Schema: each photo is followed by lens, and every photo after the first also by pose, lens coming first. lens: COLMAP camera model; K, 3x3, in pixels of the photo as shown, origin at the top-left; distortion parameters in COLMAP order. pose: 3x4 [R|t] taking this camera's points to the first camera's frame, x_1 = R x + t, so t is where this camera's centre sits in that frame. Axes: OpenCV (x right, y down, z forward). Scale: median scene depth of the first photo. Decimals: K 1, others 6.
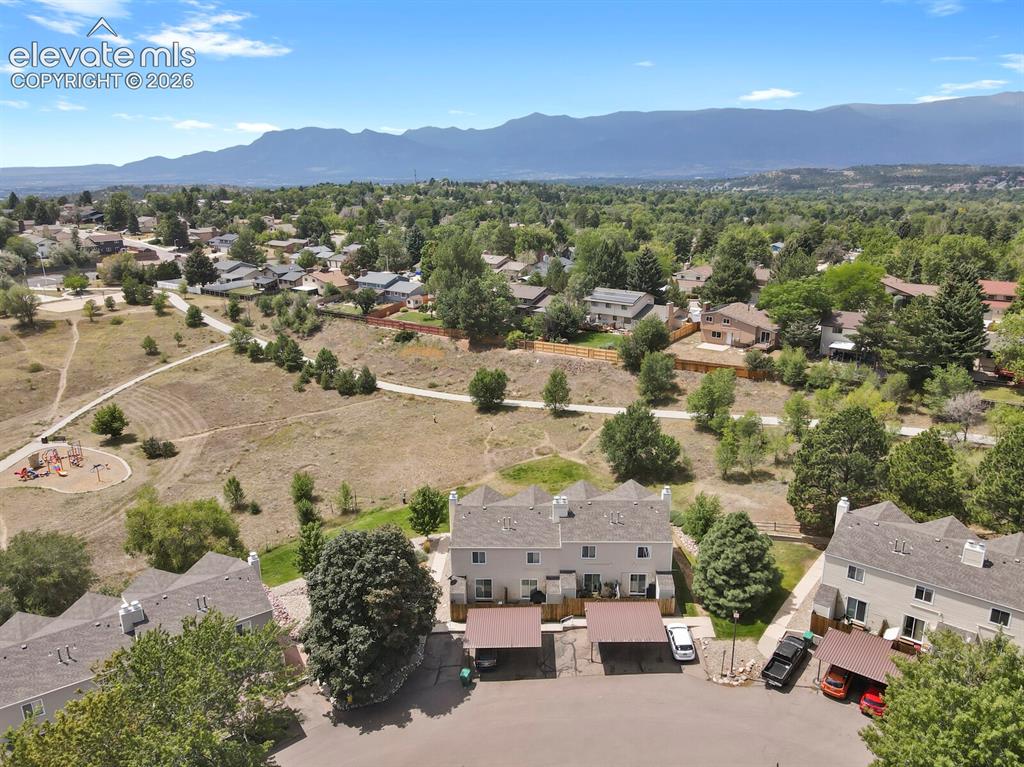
lens RADIAL K [[750.2, 0, 513.8], [0, 750.2, 385.1], [0, 0, 1]] dist [0.022006, -0.002504]
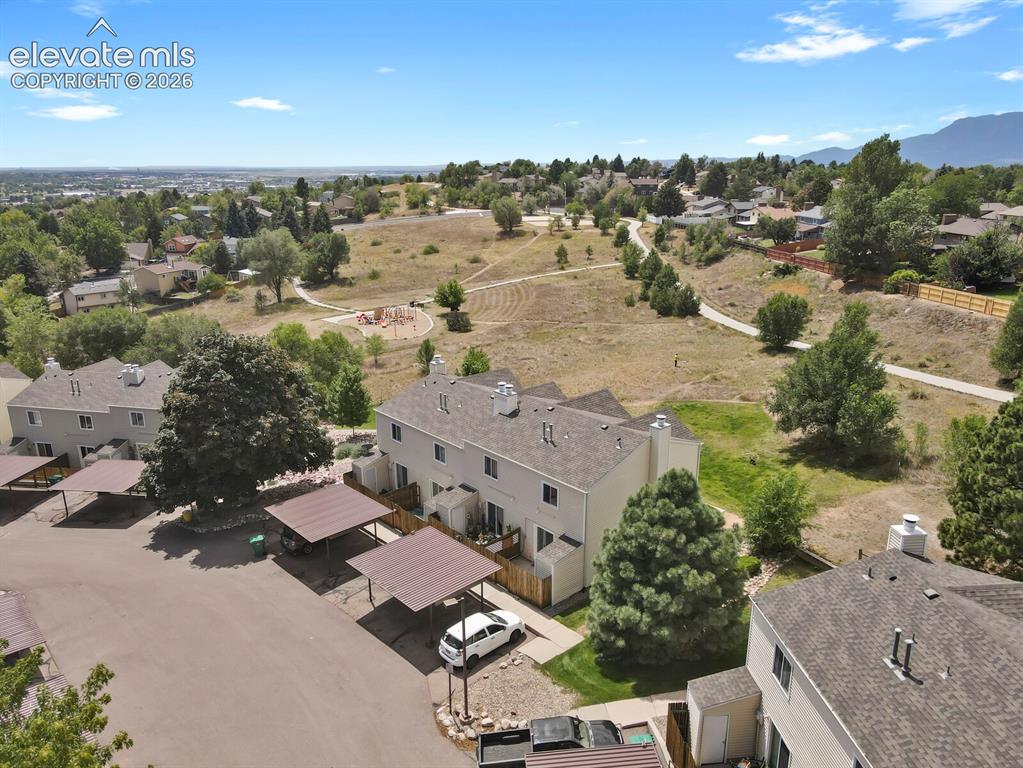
lens RADIAL K [[749.4, 0, 516.6], [0, 749.4, 385.1], [0, 0, 1]] dist [0.022006, -0.002504]
pose [[0.686293, 0.220267, -0.693170, 0.537764], [-0.214632, 0.971931, 0.096346, 0.085555], [0.694936, 0.082654, 0.714306, 0.541867]]
